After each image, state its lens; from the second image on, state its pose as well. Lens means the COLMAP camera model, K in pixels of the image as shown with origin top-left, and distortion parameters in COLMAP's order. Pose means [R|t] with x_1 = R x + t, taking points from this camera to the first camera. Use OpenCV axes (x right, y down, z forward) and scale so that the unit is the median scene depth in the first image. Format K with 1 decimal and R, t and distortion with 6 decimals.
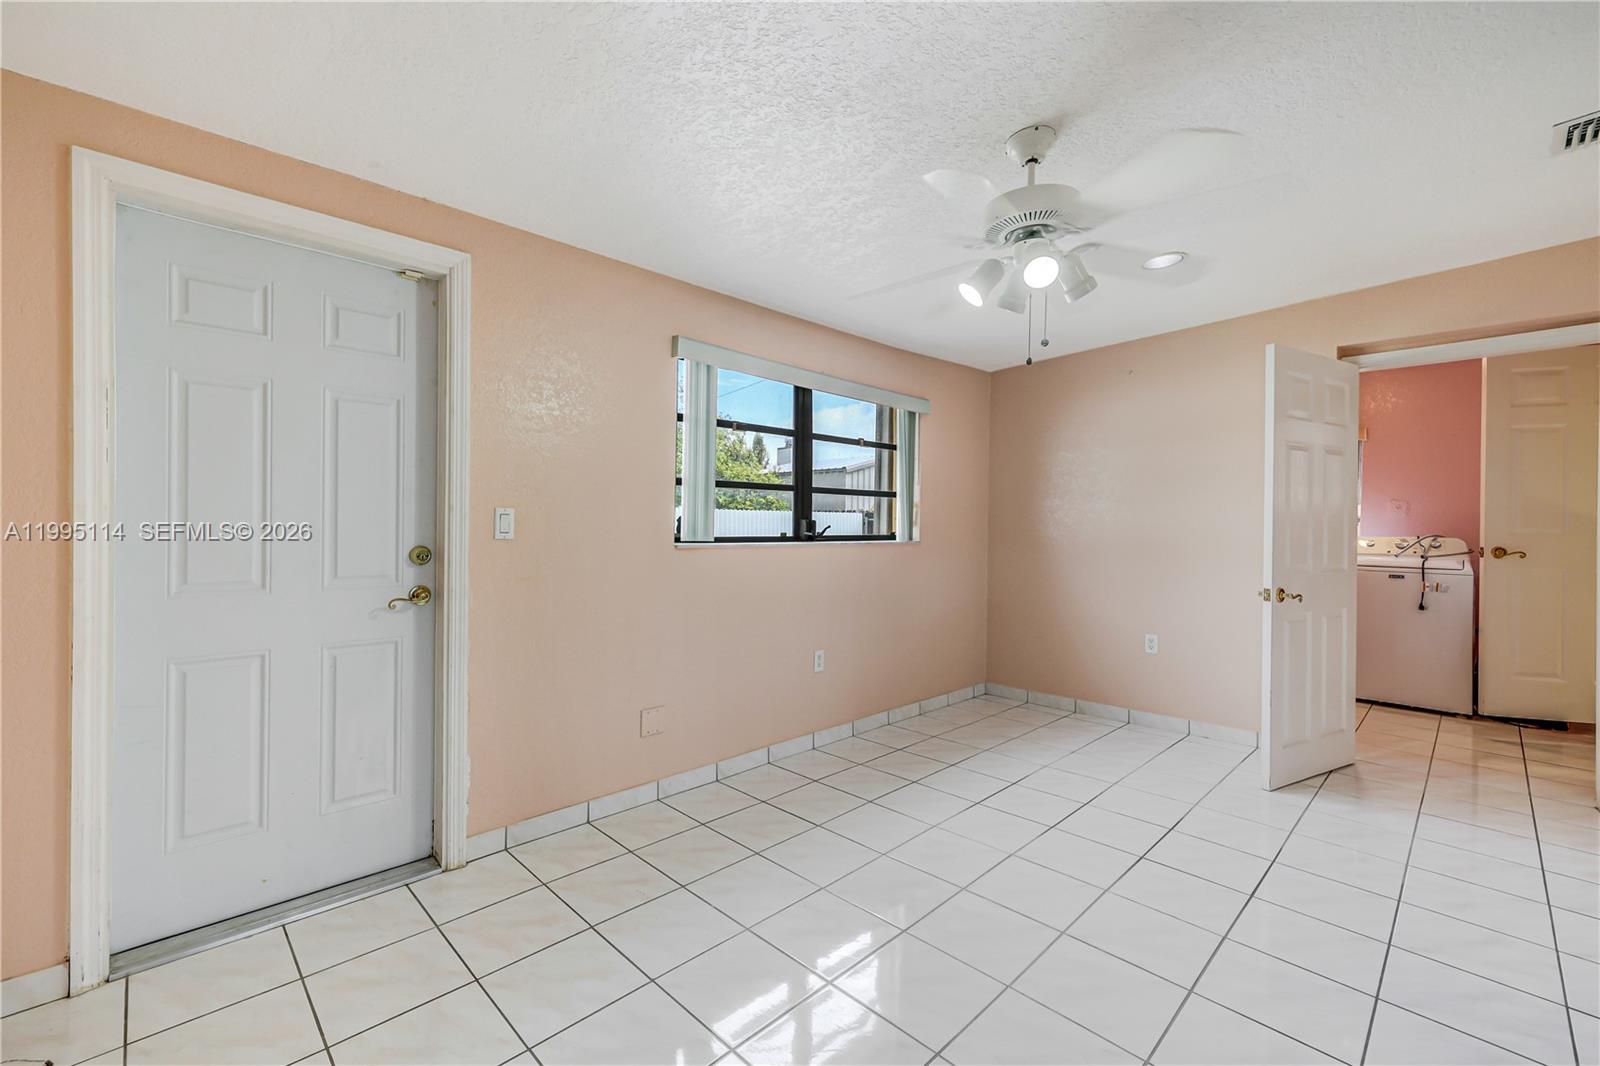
lens RADIAL K [[697.3, 0, 787.6], [0, 697.3, 521.3], [0, 0, 1]] dist [0.001160, 0.000331]
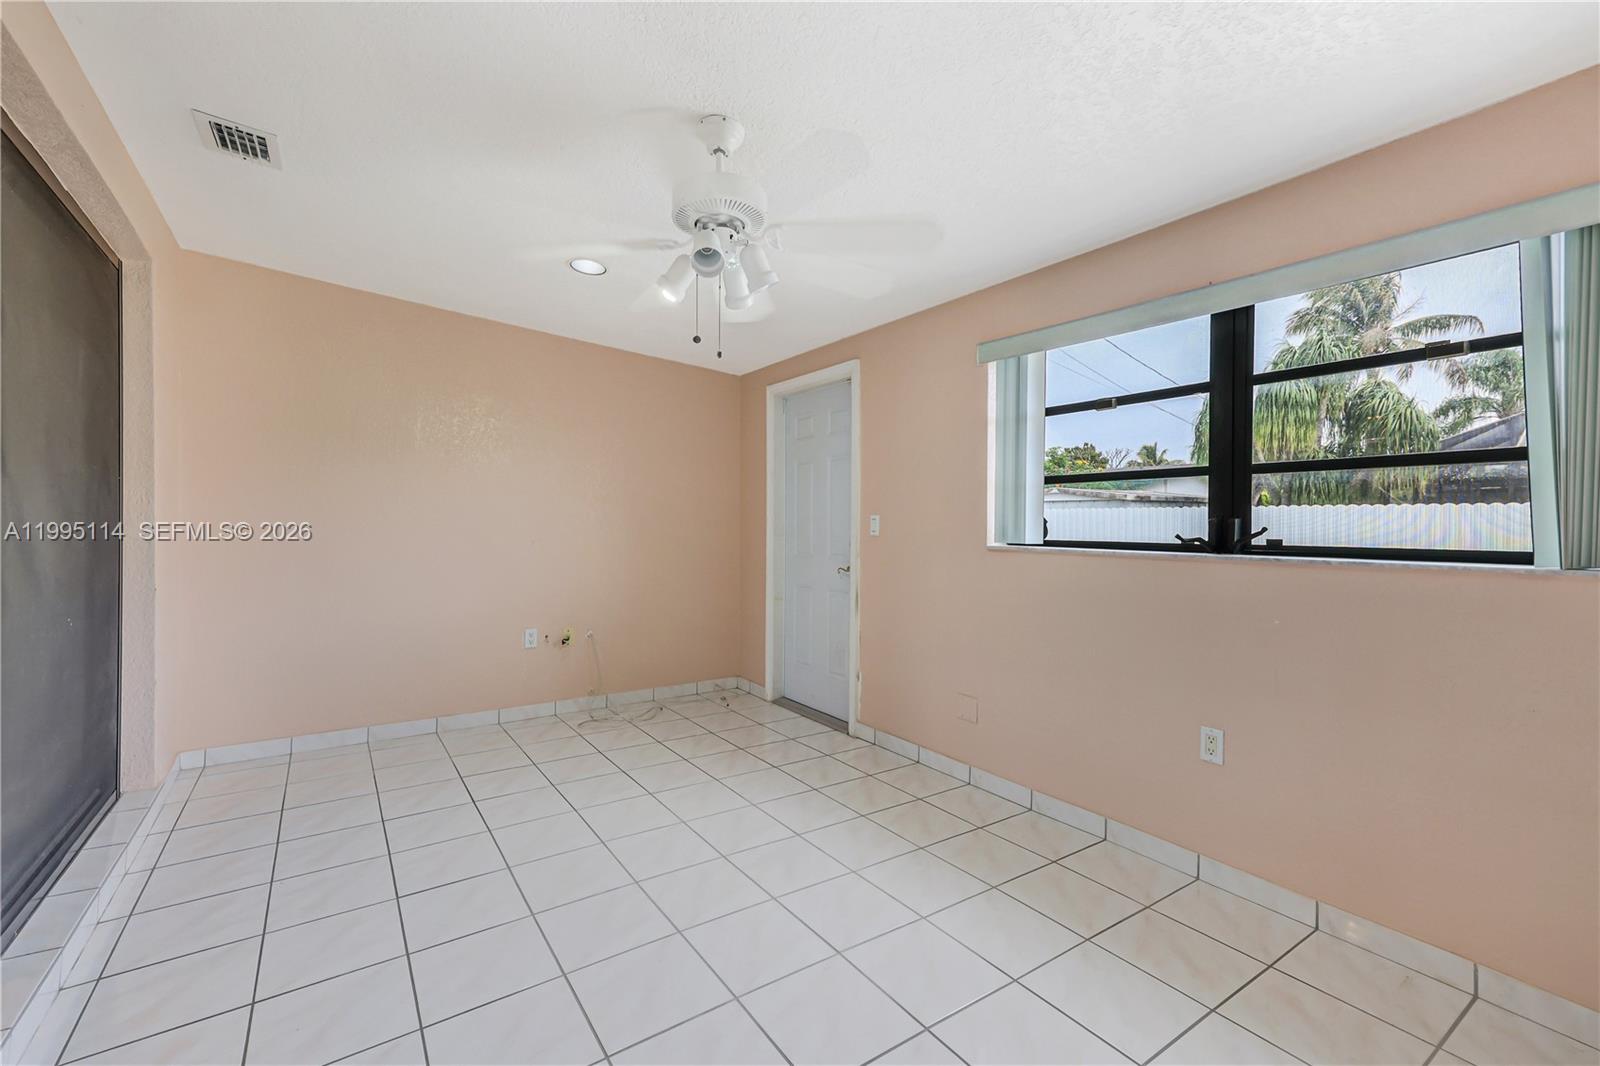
lens RADIAL K [[697.3, 0, 787.6], [0, 697.3, 521.3], [0, 0, 1]] dist [0.001160, 0.000331]
pose [[-0.207722, -0.015793, -0.978060, 0.843451], [-0.006653, 0.999869, -0.014732, 0.014036], [0.978165, 0.003447, -0.207800, 0.866557]]
